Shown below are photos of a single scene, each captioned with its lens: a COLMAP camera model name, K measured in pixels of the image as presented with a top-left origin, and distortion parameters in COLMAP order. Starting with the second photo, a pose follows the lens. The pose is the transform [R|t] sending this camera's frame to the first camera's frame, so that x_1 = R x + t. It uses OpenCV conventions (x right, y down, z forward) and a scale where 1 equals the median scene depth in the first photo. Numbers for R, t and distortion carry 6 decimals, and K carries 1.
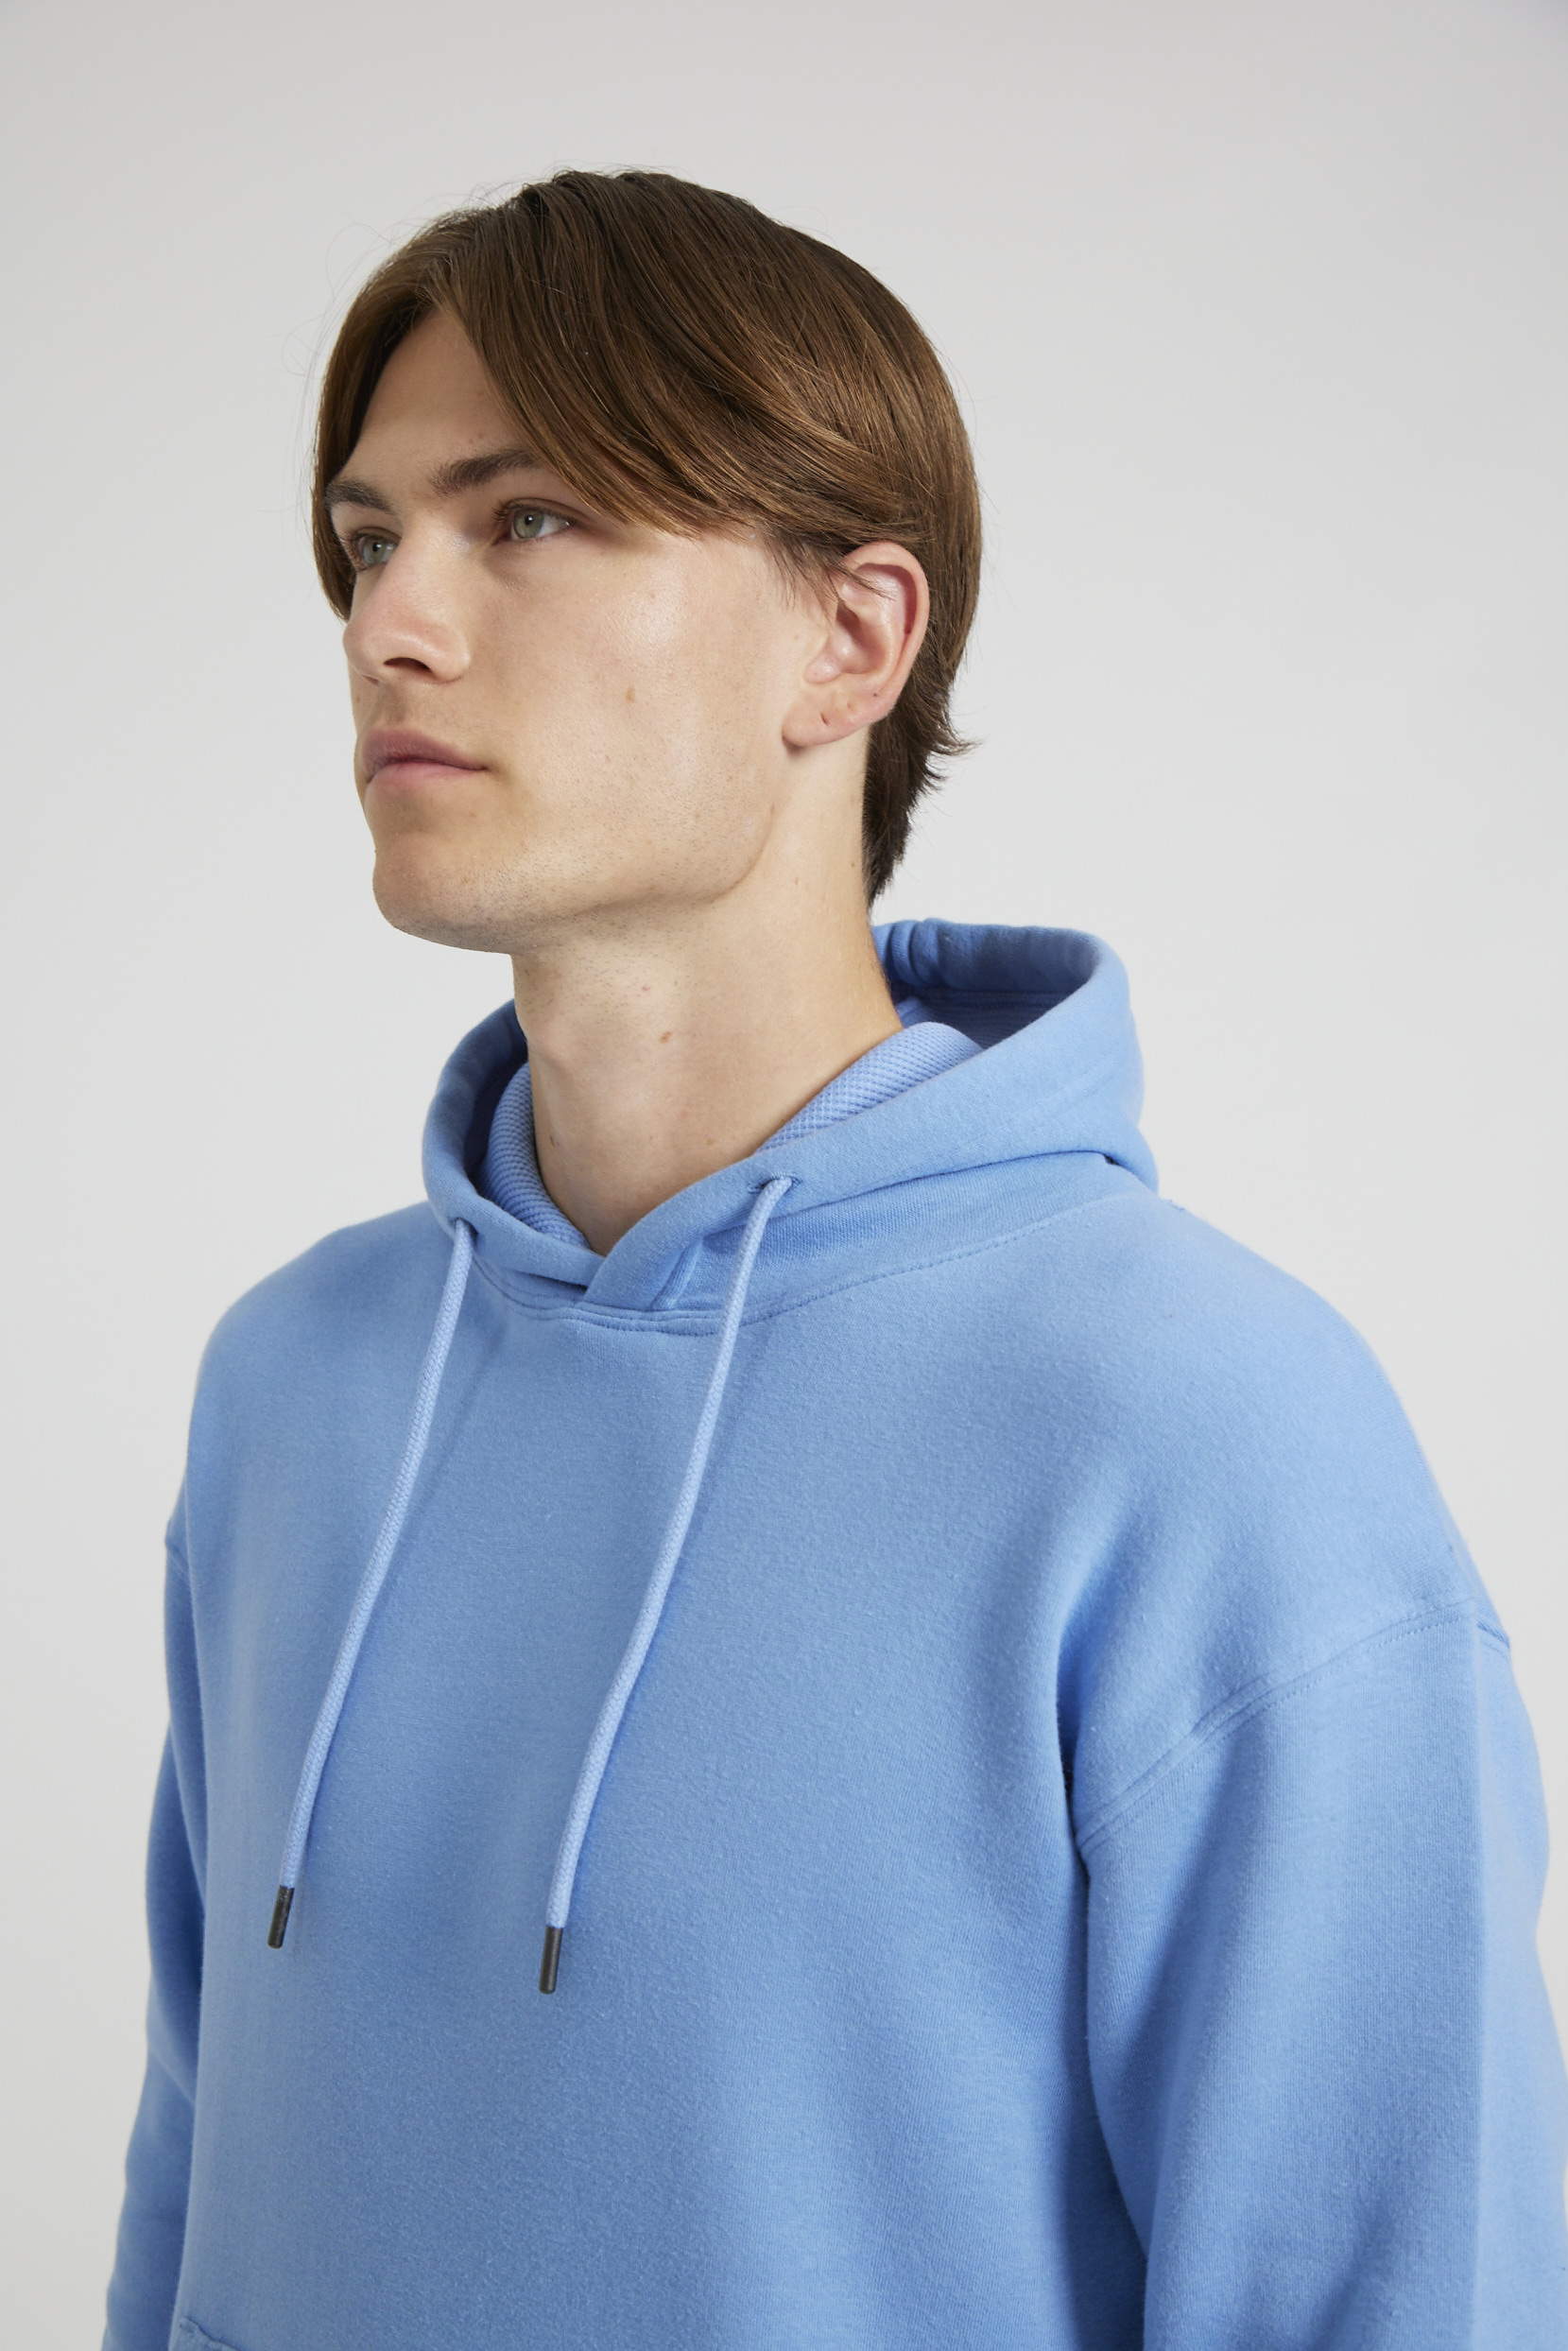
lens RADIAL K [[3079.3, 0, 784.0], [0, 3079.3, 1175.5], [0, 0, 1]] dist [-0.006113, -0.044978]
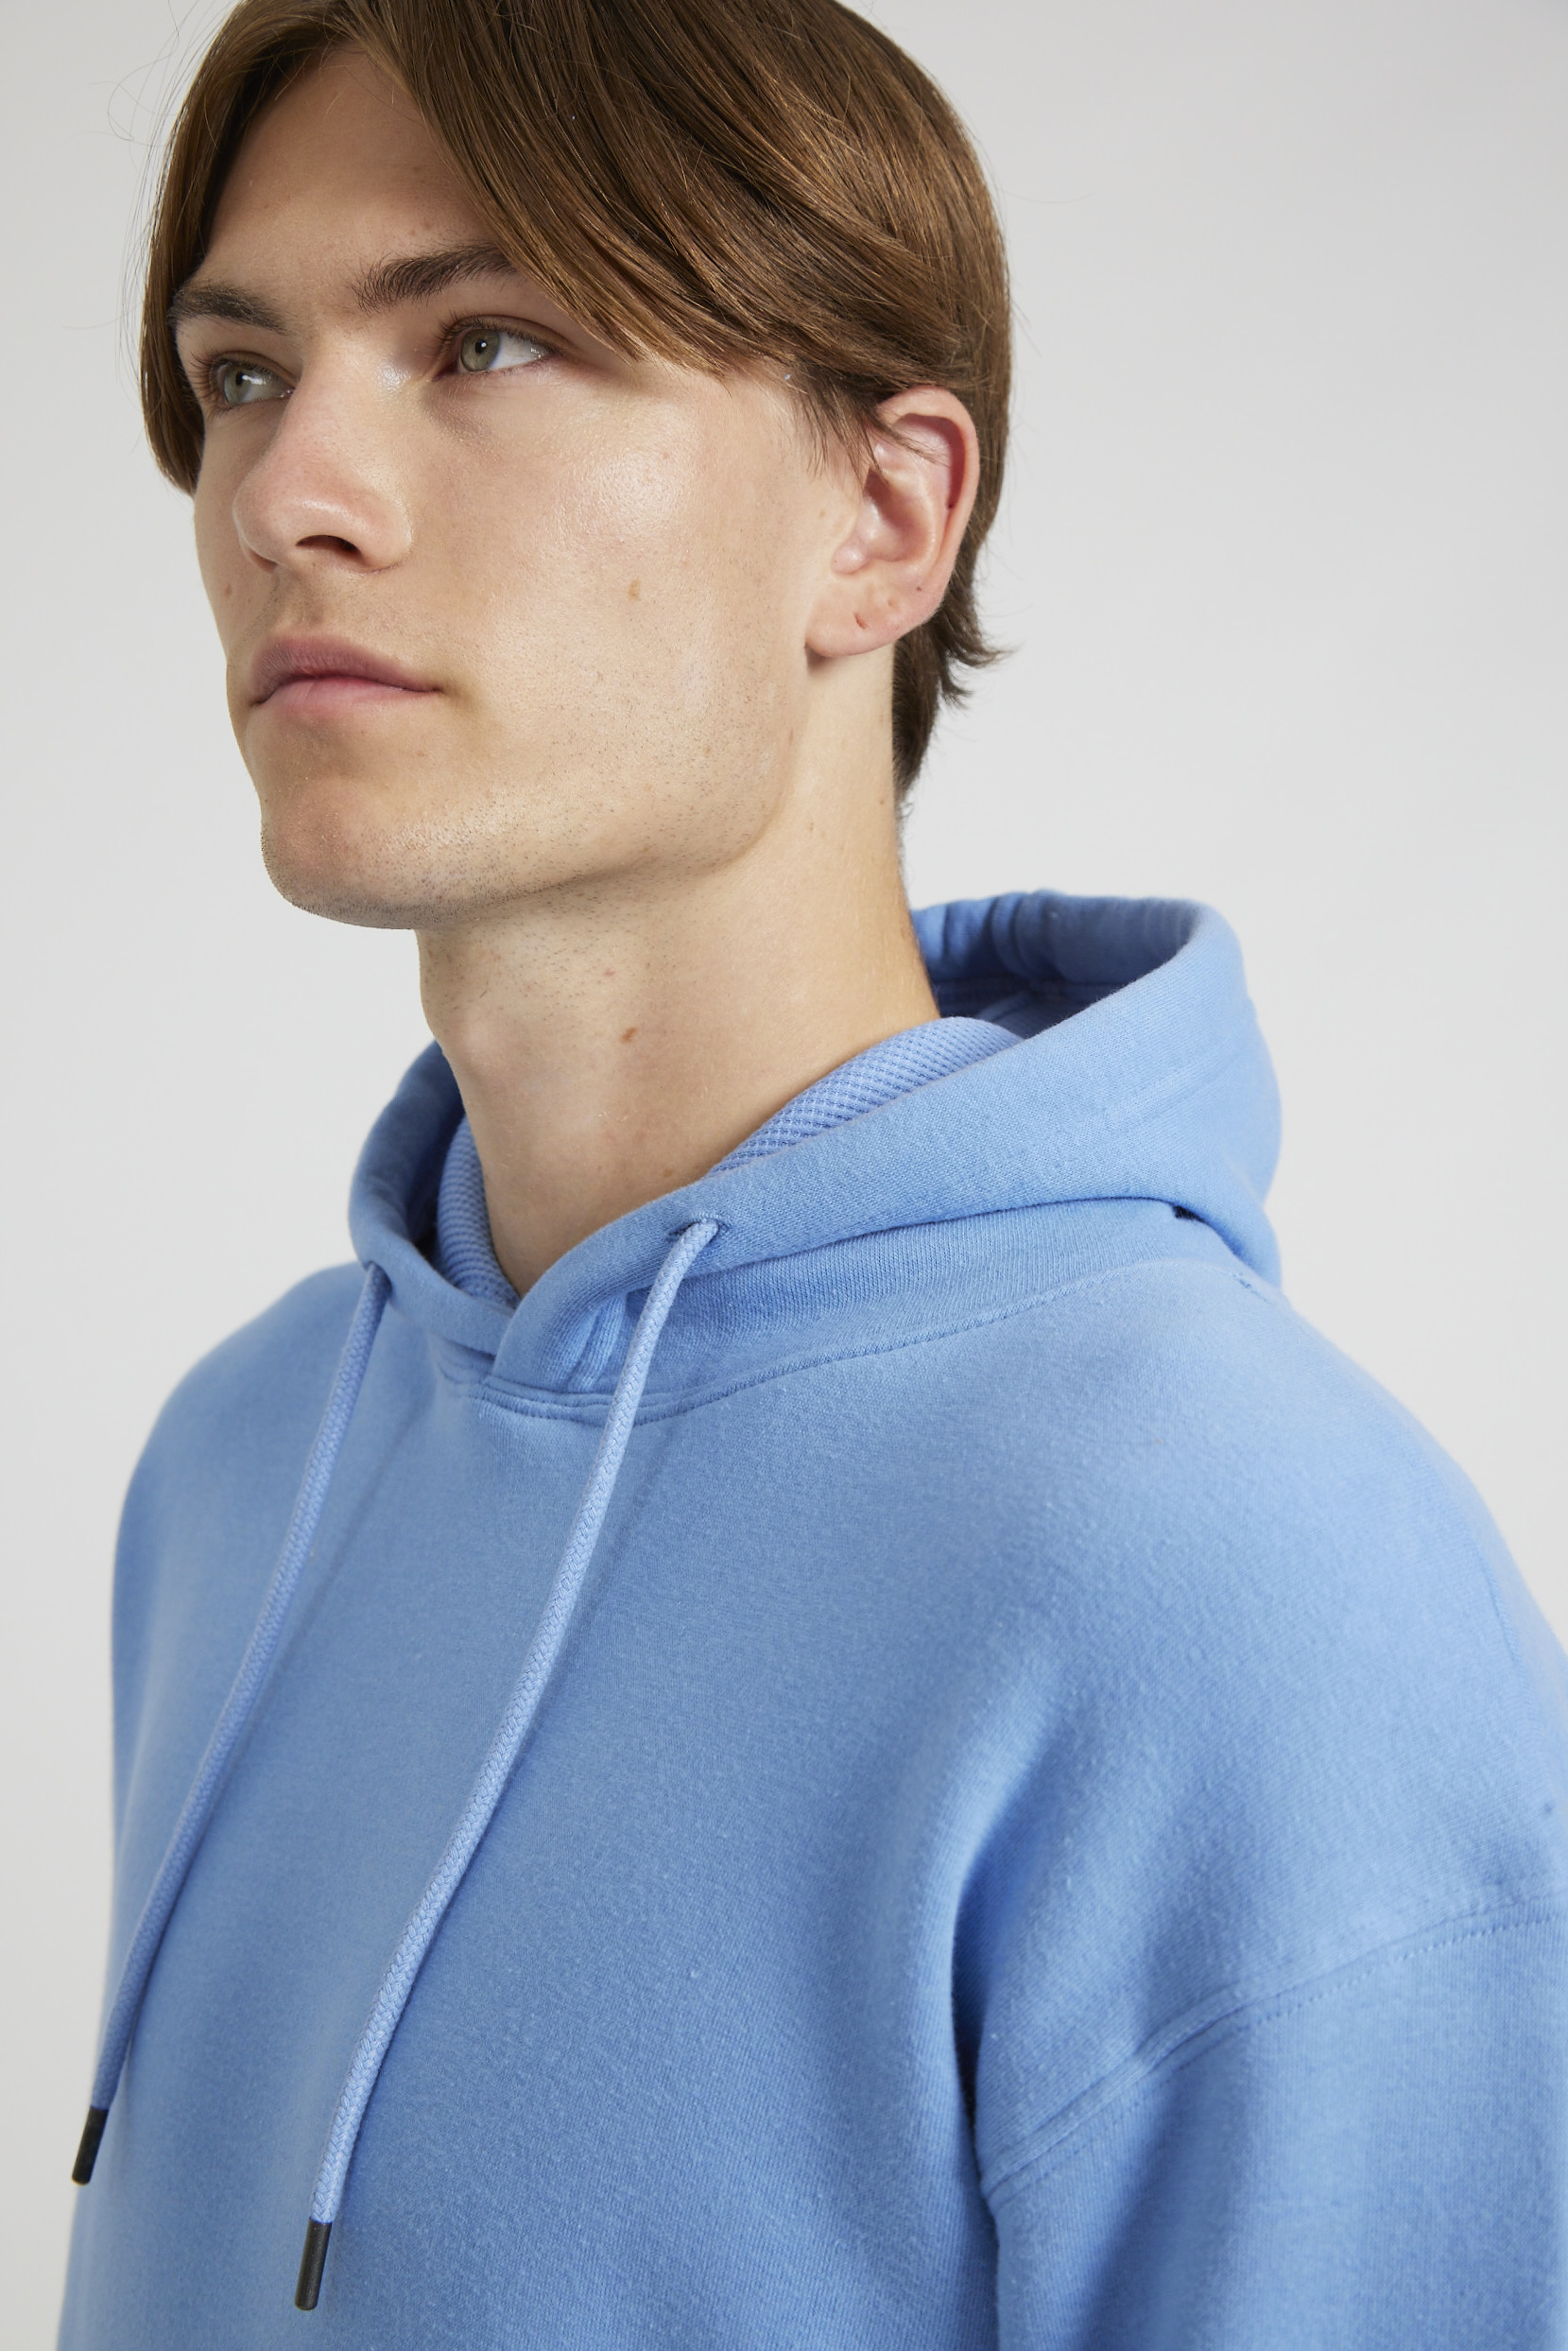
lens RADIAL K [[3113.1, 0, 750.8], [0, 3113.1, 1168.5], [0, 0, 1]] dist [-0.009447, -0.055809]
pose [[0.976236, 0.030479, -0.214556, 0.177465], [-0.033079, 0.999416, -0.008539, -0.006264], [0.214170, 0.015434, 0.976674, 0.283364]]
